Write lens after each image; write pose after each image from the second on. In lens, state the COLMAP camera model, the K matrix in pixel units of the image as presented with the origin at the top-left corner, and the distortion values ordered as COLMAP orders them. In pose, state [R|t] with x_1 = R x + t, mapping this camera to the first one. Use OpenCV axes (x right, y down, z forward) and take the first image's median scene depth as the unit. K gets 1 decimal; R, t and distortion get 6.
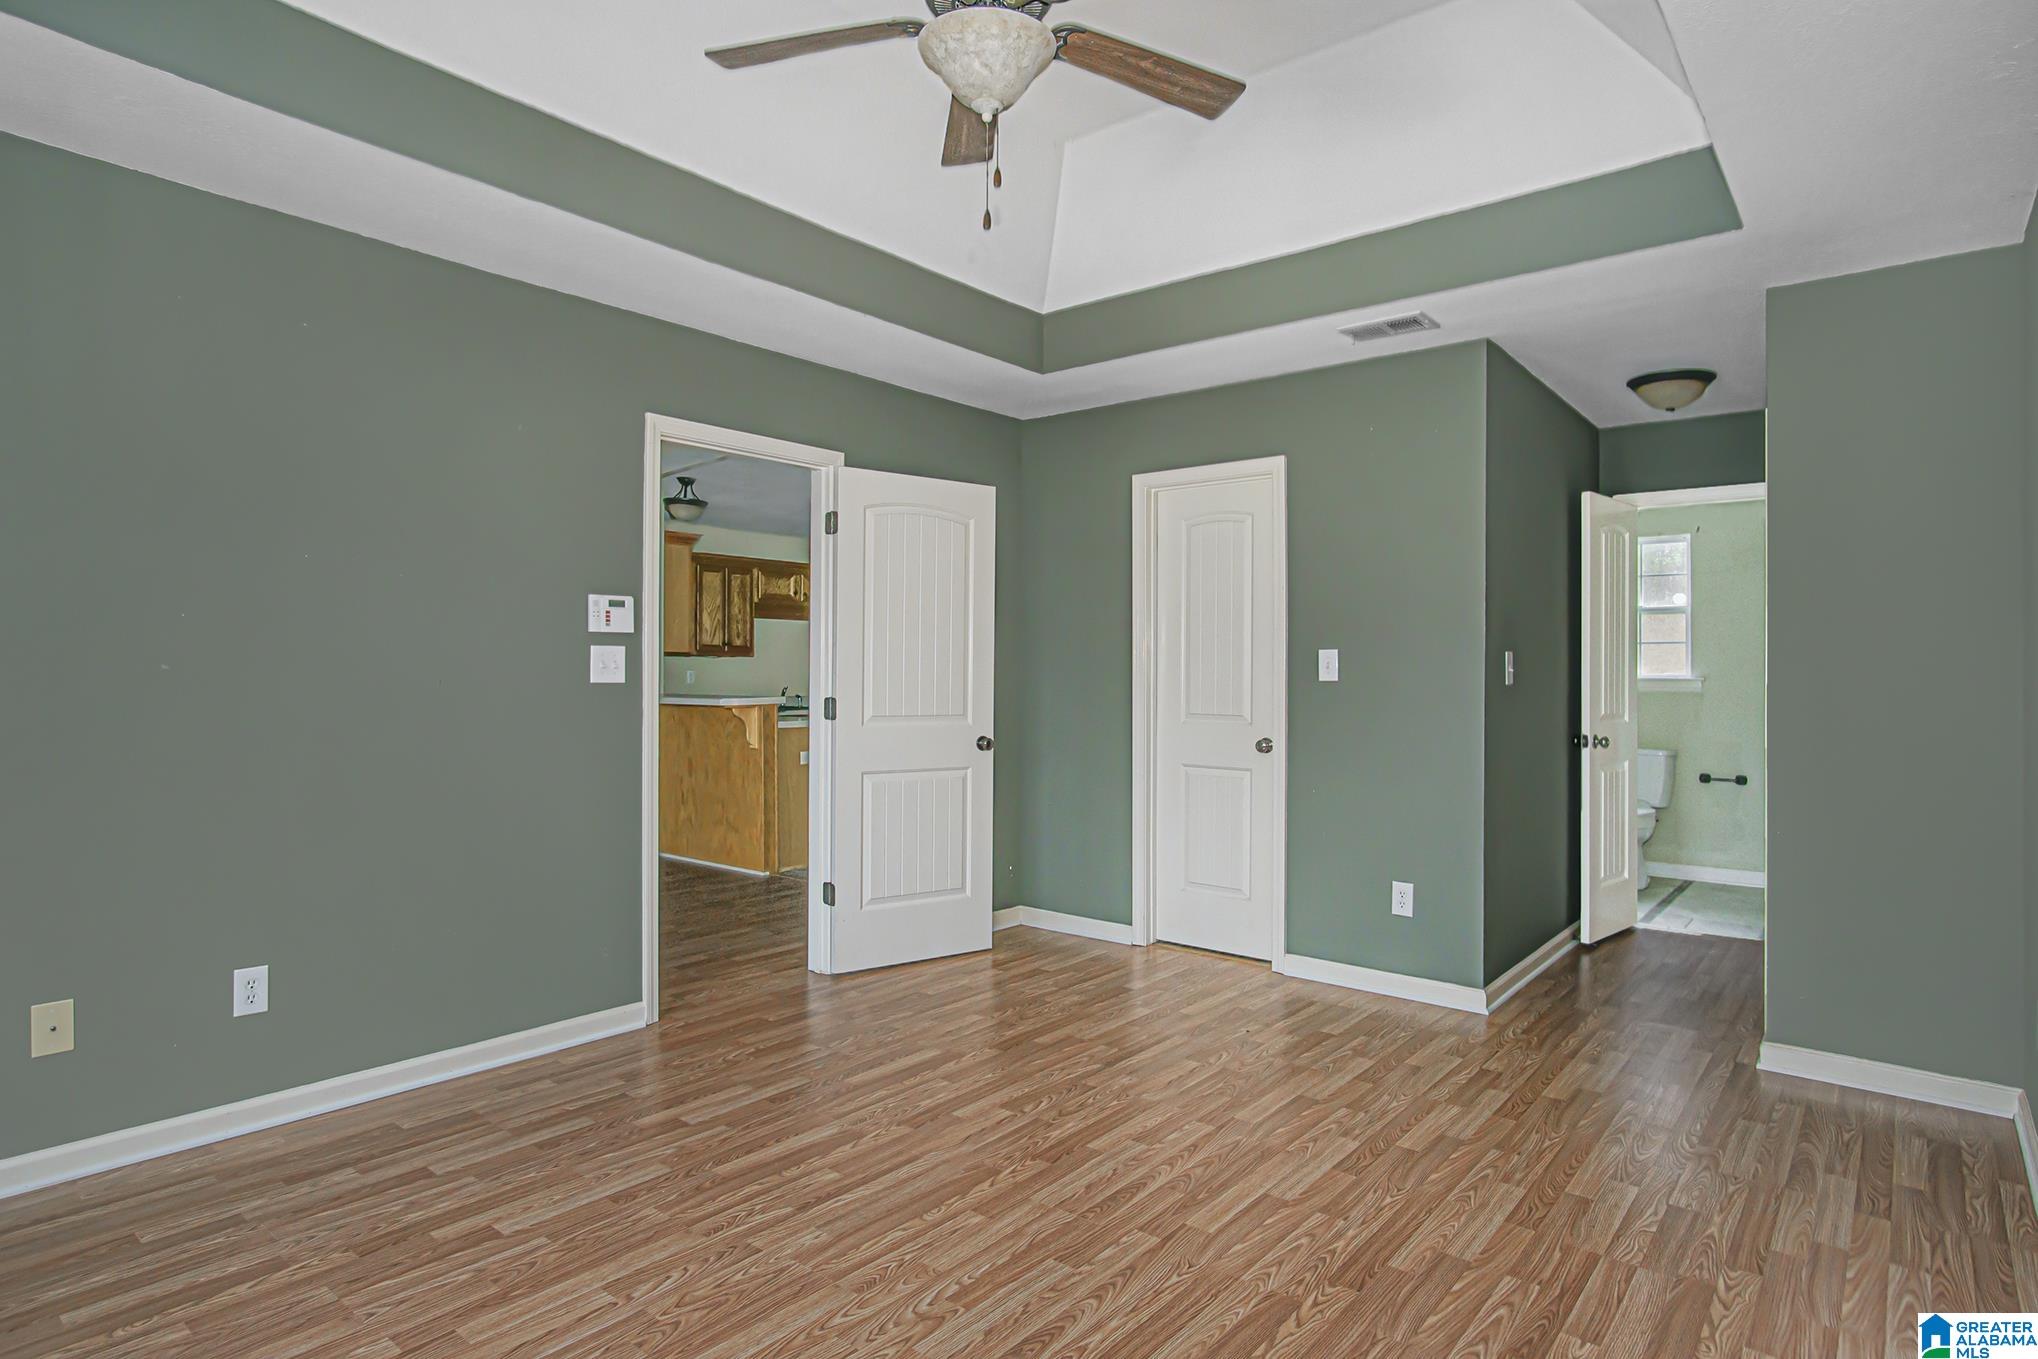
lens RADIAL K [[1092.1, 0, 999.7], [0, 1092.1, 652.9], [0, 0, 1]] dist [-0.017190, -0.000767]
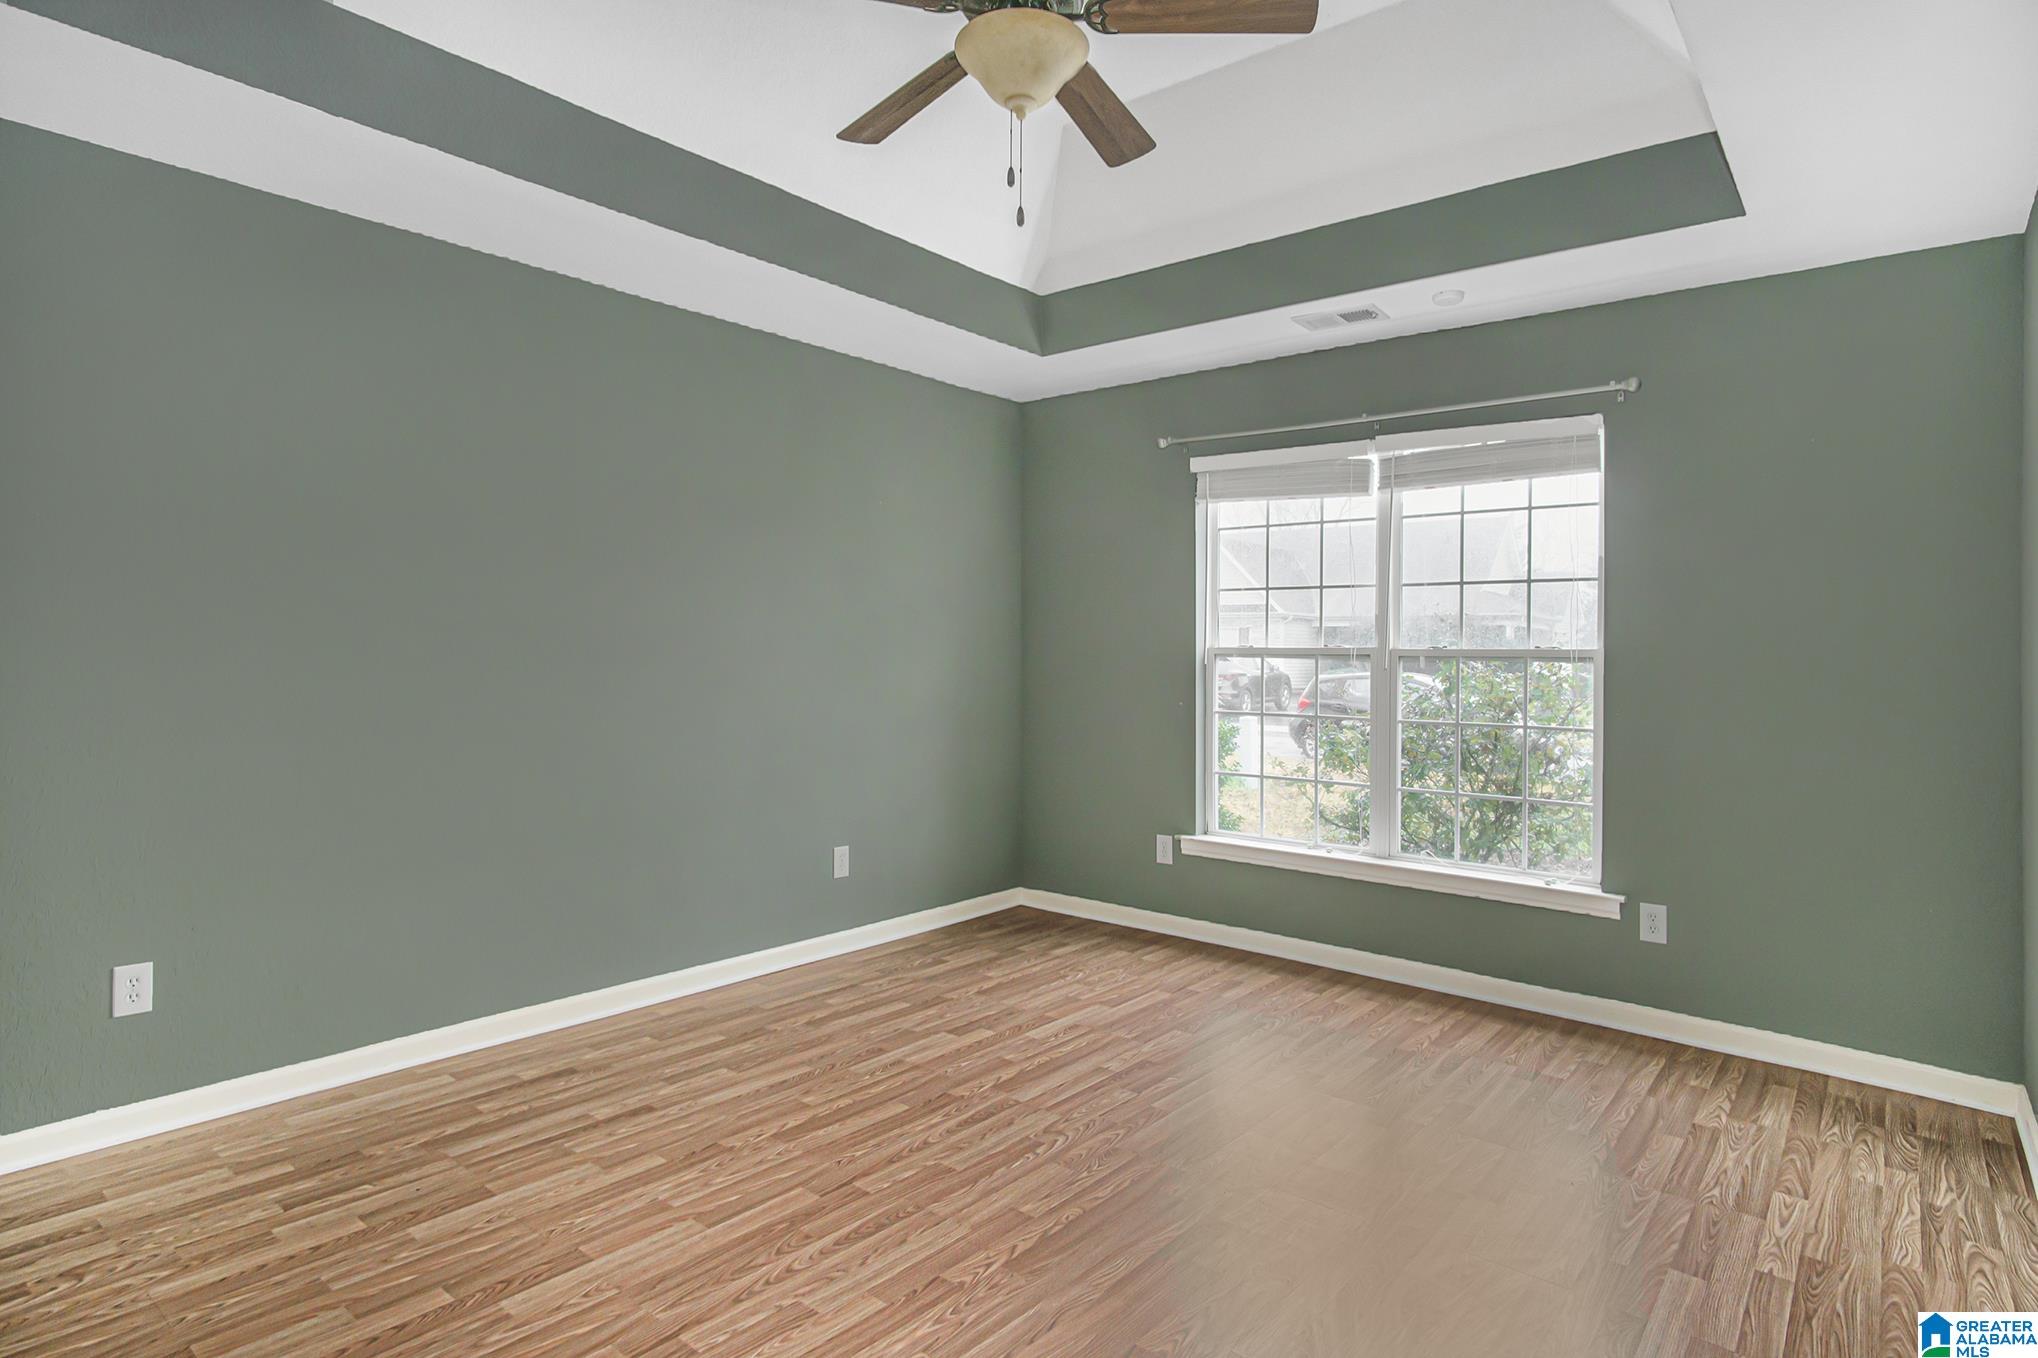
lens RADIAL K [[1092.1, 0, 999.7], [0, 1092.1, 652.4], [0, 0, 1]] dist [-0.017190, -0.000767]
pose [[-0.999792, -0.020220, -0.002741, 0.017243], [-0.020141, 0.999456, -0.026128, 0.043335], [0.003267, -0.026067, -0.999655, 2.062364]]
